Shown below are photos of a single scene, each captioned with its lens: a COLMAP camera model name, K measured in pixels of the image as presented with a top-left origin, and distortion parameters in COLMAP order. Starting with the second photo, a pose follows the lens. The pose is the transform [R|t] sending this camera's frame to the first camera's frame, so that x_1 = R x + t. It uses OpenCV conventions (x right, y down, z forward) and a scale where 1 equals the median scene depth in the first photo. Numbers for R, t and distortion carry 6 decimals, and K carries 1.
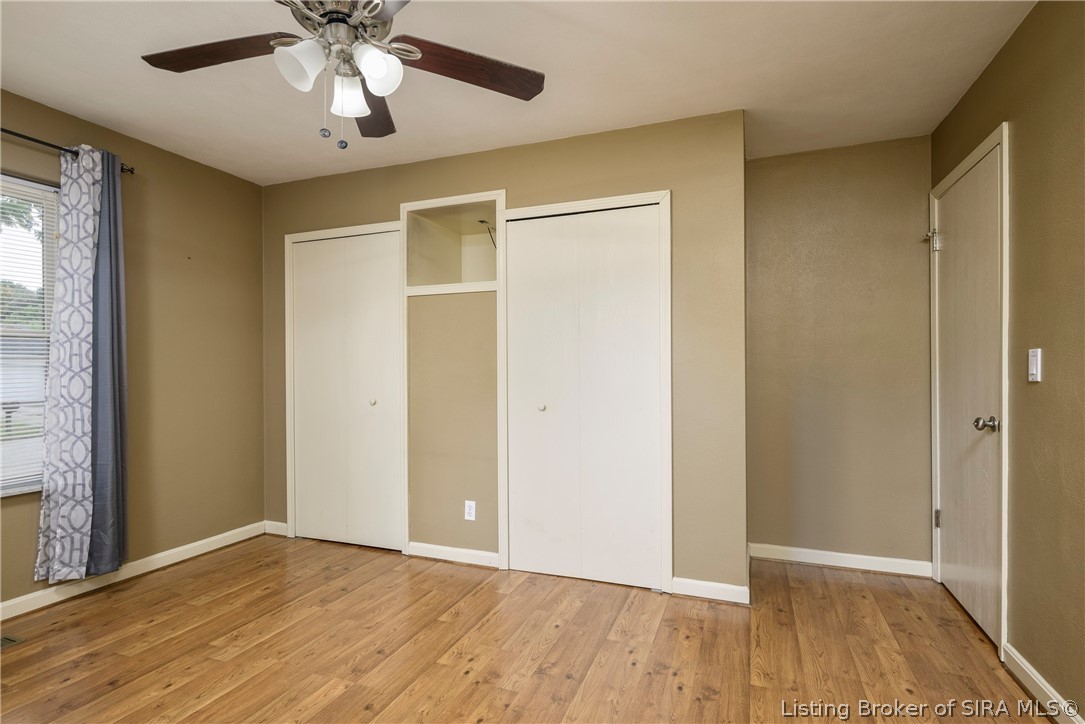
lens RADIAL K [[533.5, 0, 562.9], [0, 533.5, 371.1], [0, 0, 1]] dist [-0.001425, 0.000924]
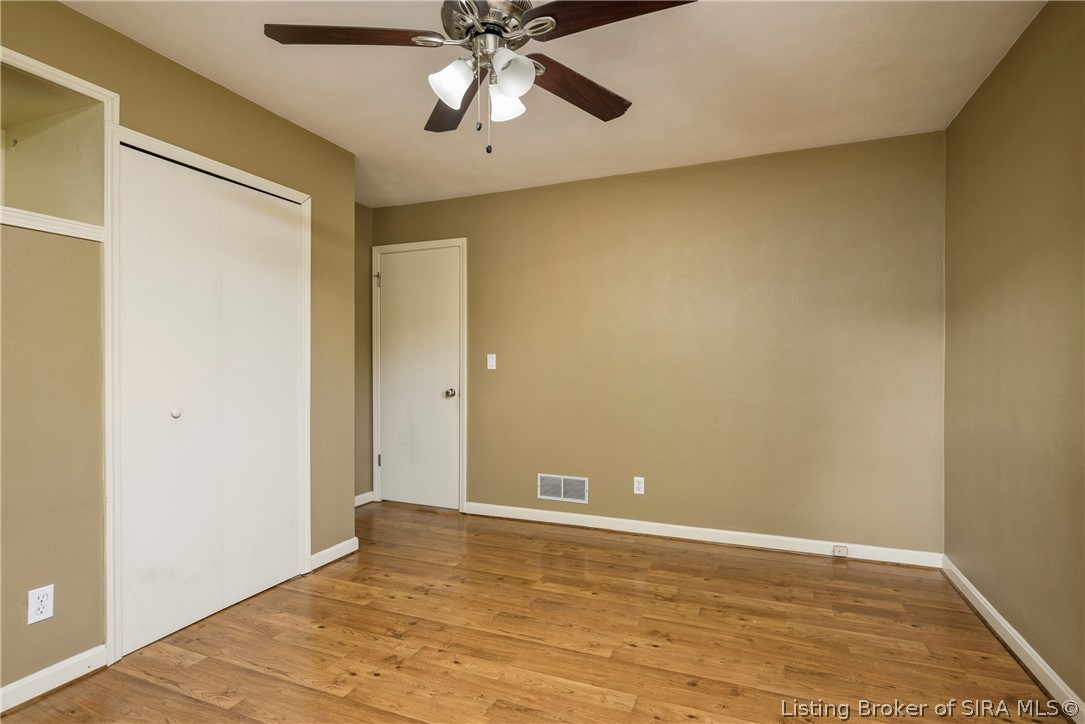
lens RADIAL K [[533.5, 0, 538.3], [0, 533.5, 363.6], [0, 0, 1]] dist [-0.001425, 0.000924]
pose [[0.032802, 0.002947, 0.999458, -0.917746], [0.002660, 0.999992, -0.003036, 0.002542], [-0.999458, 0.002758, 0.032793, 0.541334]]
